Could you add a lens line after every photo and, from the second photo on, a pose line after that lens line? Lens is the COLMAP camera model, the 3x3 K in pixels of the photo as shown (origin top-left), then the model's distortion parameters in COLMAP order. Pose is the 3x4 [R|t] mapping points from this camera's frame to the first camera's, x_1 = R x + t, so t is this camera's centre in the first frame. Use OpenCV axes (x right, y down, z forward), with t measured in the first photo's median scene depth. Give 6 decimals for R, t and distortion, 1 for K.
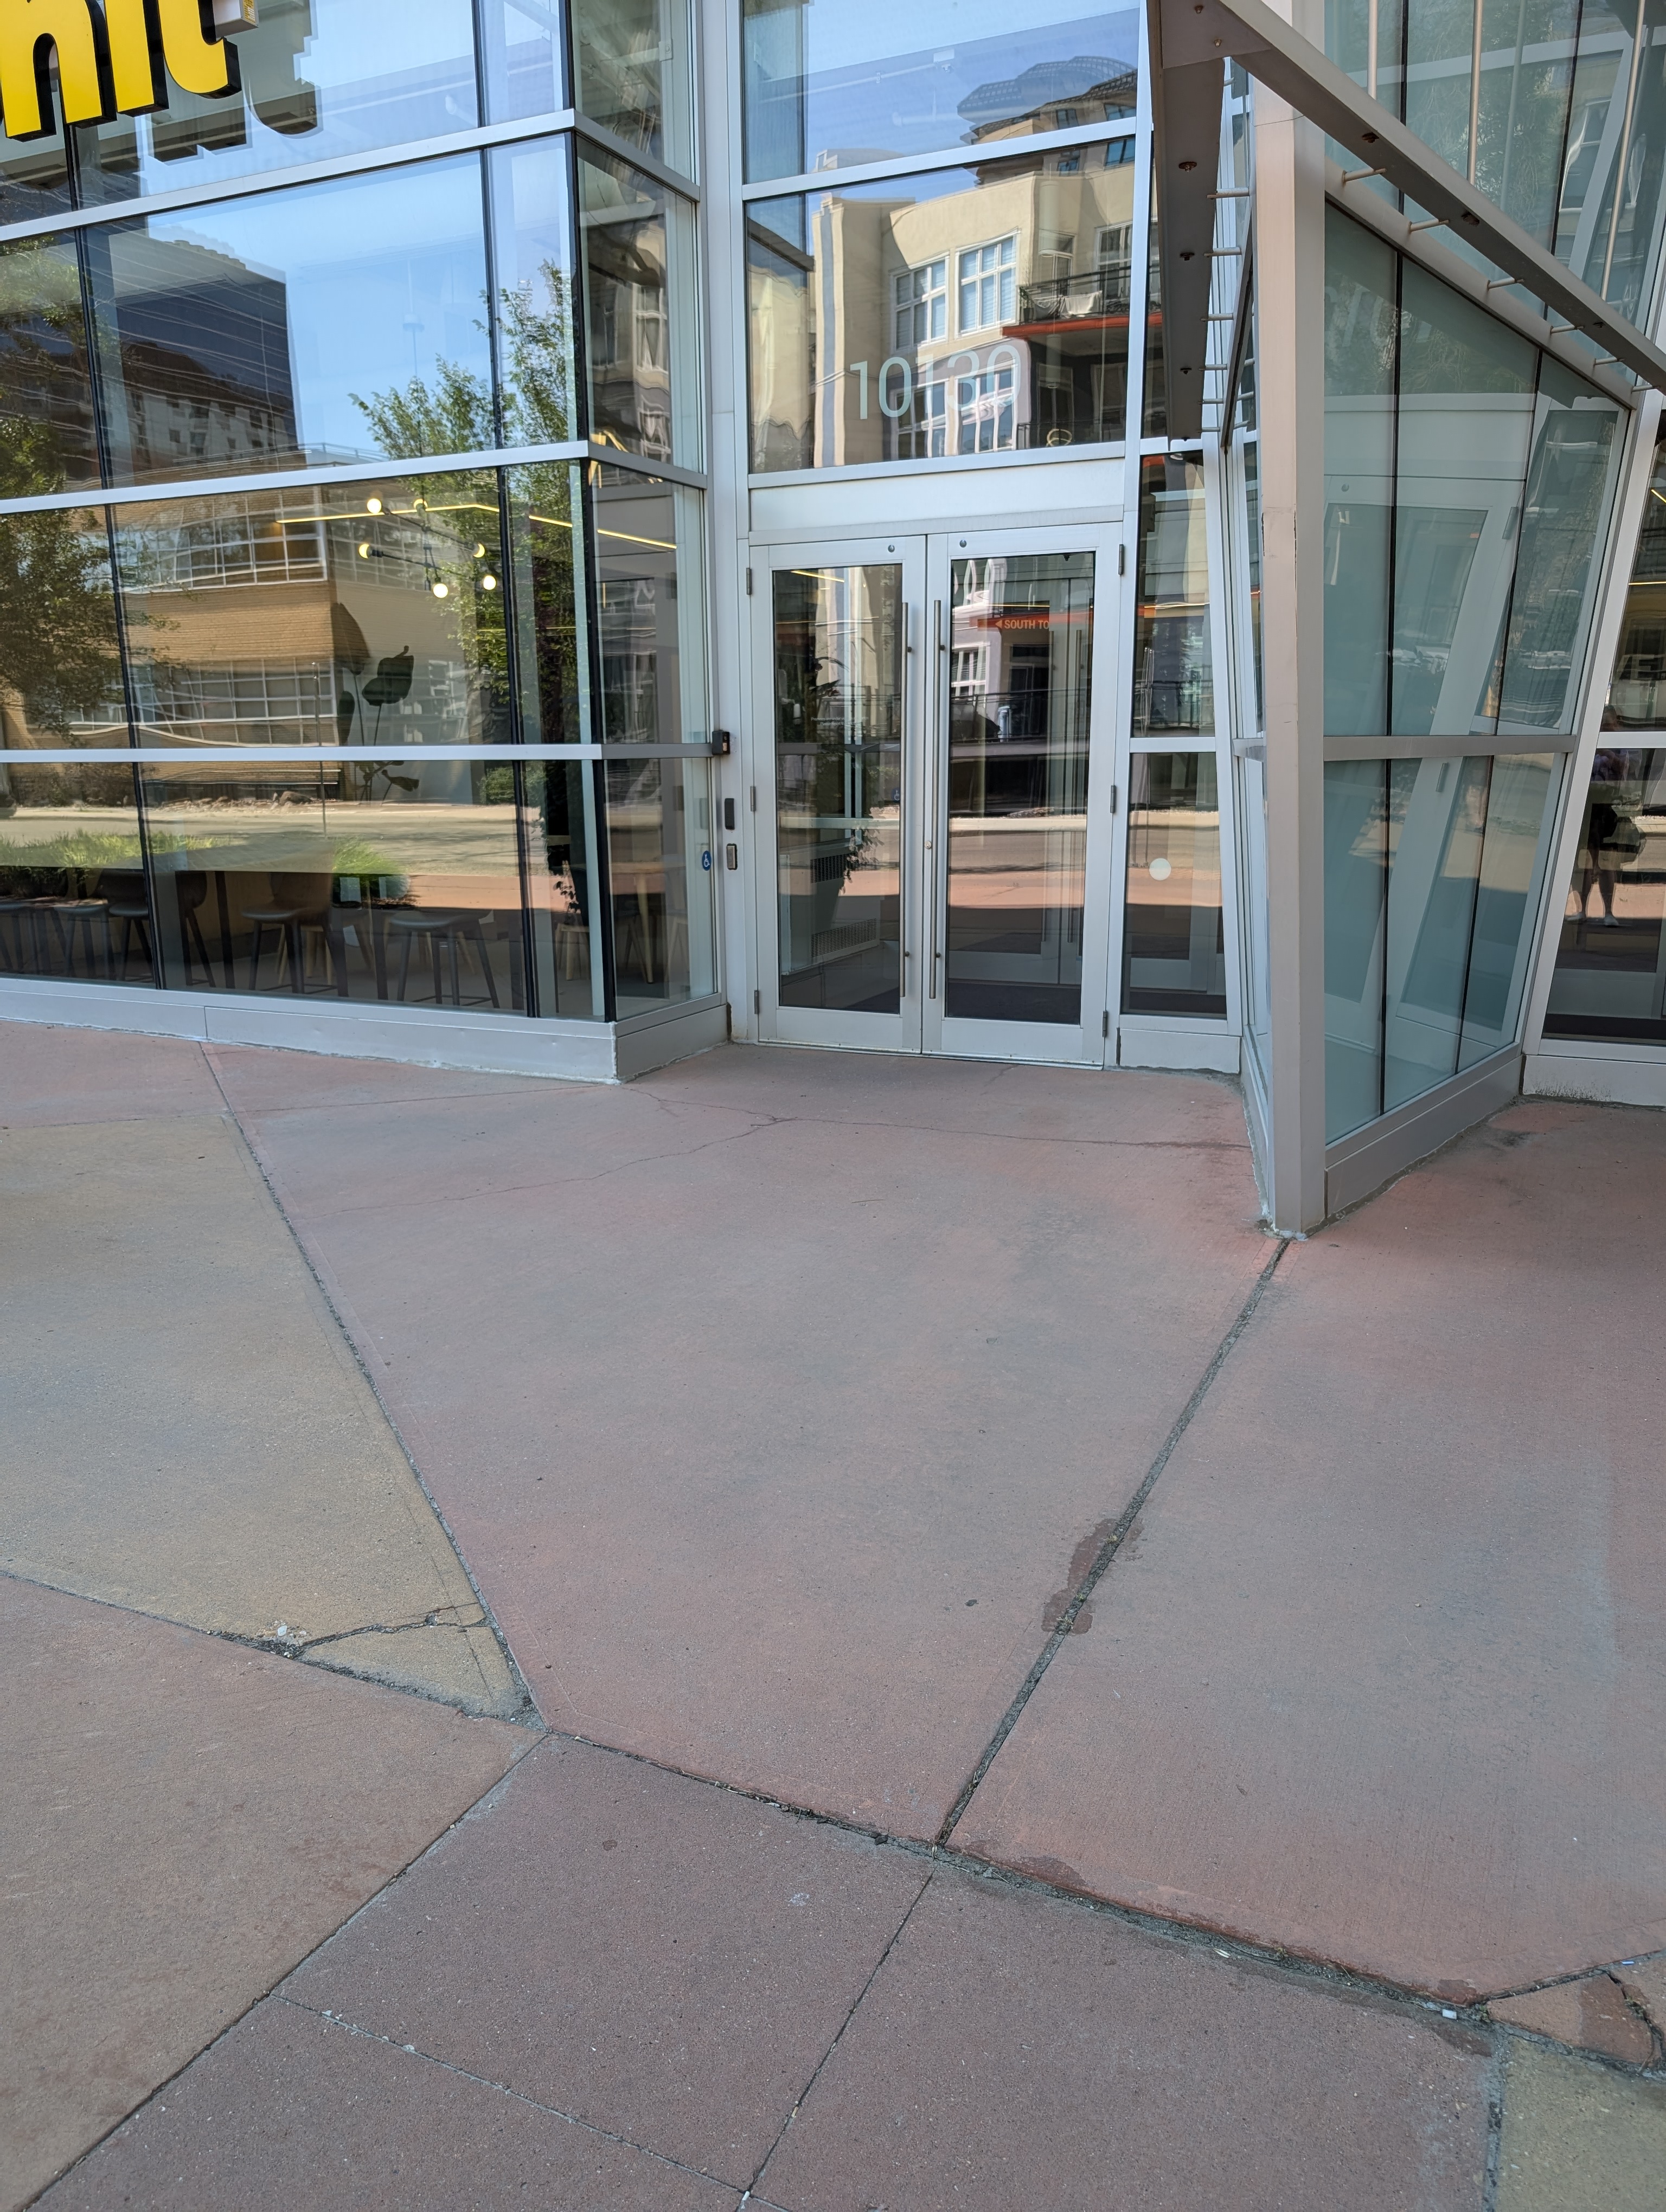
lens RADIAL K [[1586.4, 0, 814.7], [0, 1586.4, 1163.0], [0, 0, 1]] dist [0.014867, -0.017203]
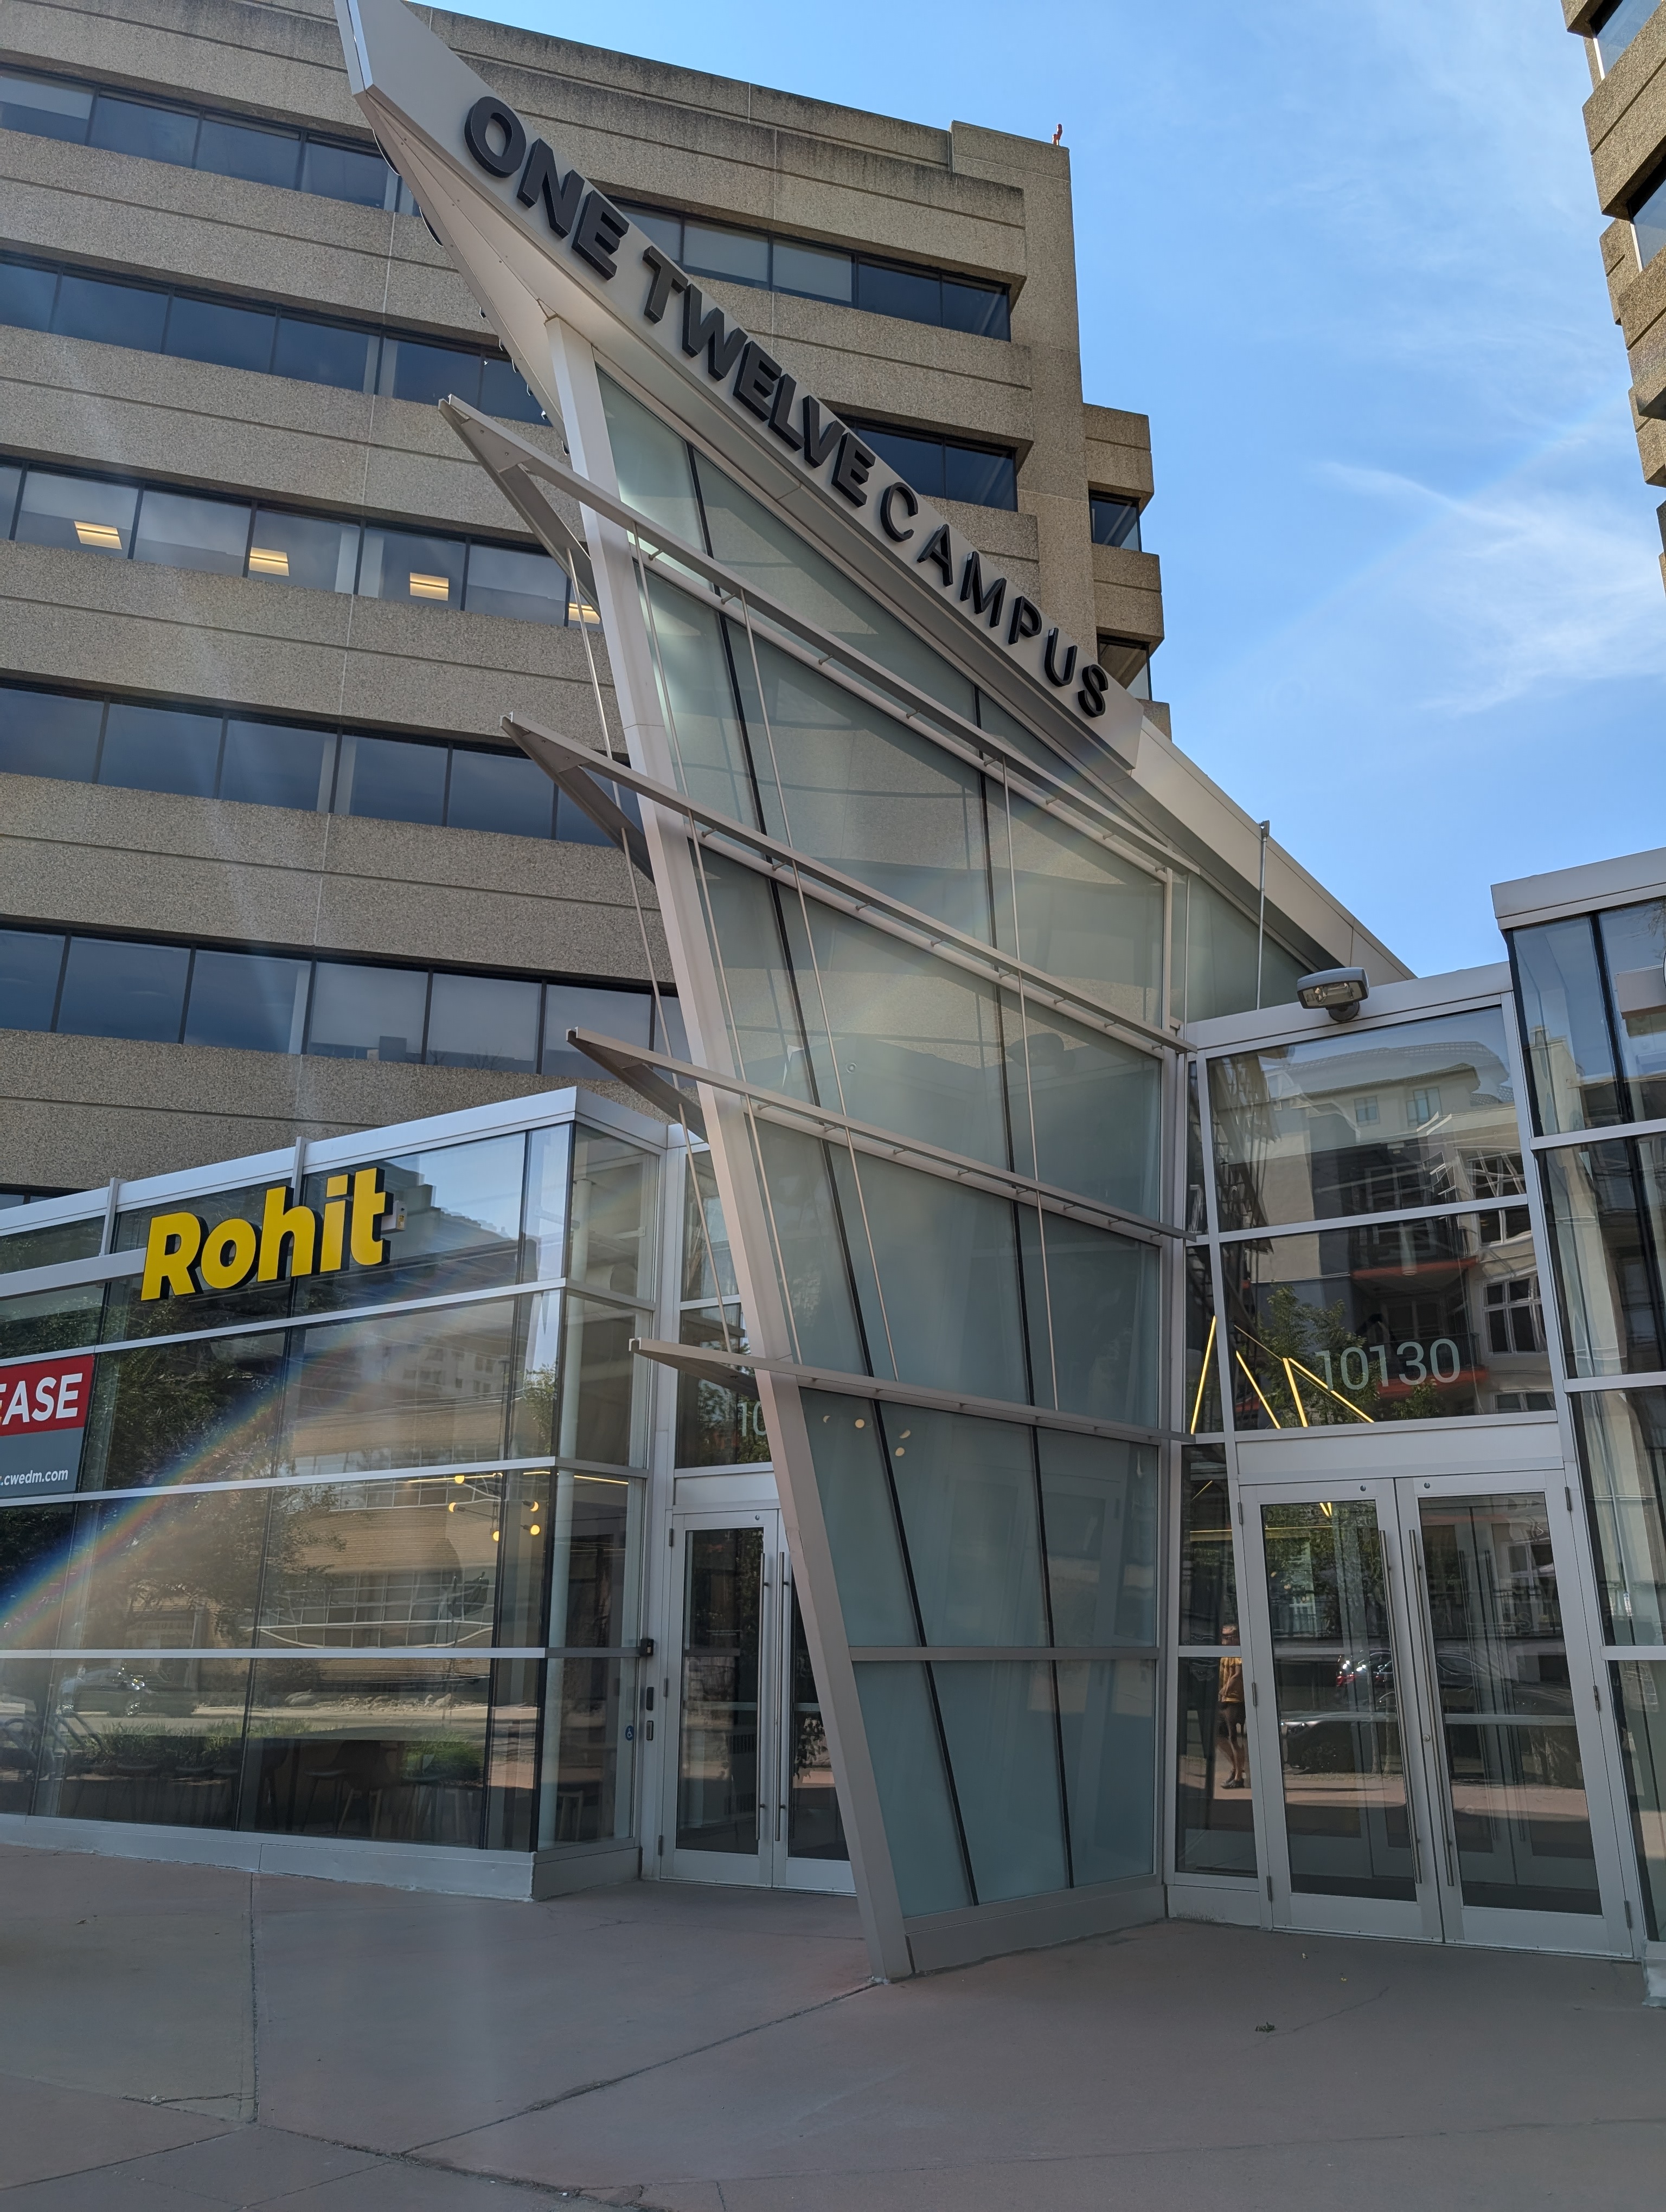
lens RADIAL K [[1586.4, 0, 814.7], [0, 1586.4, 1163.0], [0, 0, 1]] dist [0.014867, -0.017203]
pose [[0.994594, -0.021571, -0.101573, 0.245075], [-0.035098, 0.850774, -0.524358, 0.107575], [0.097727, 0.525088, 0.845418, -0.417374]]
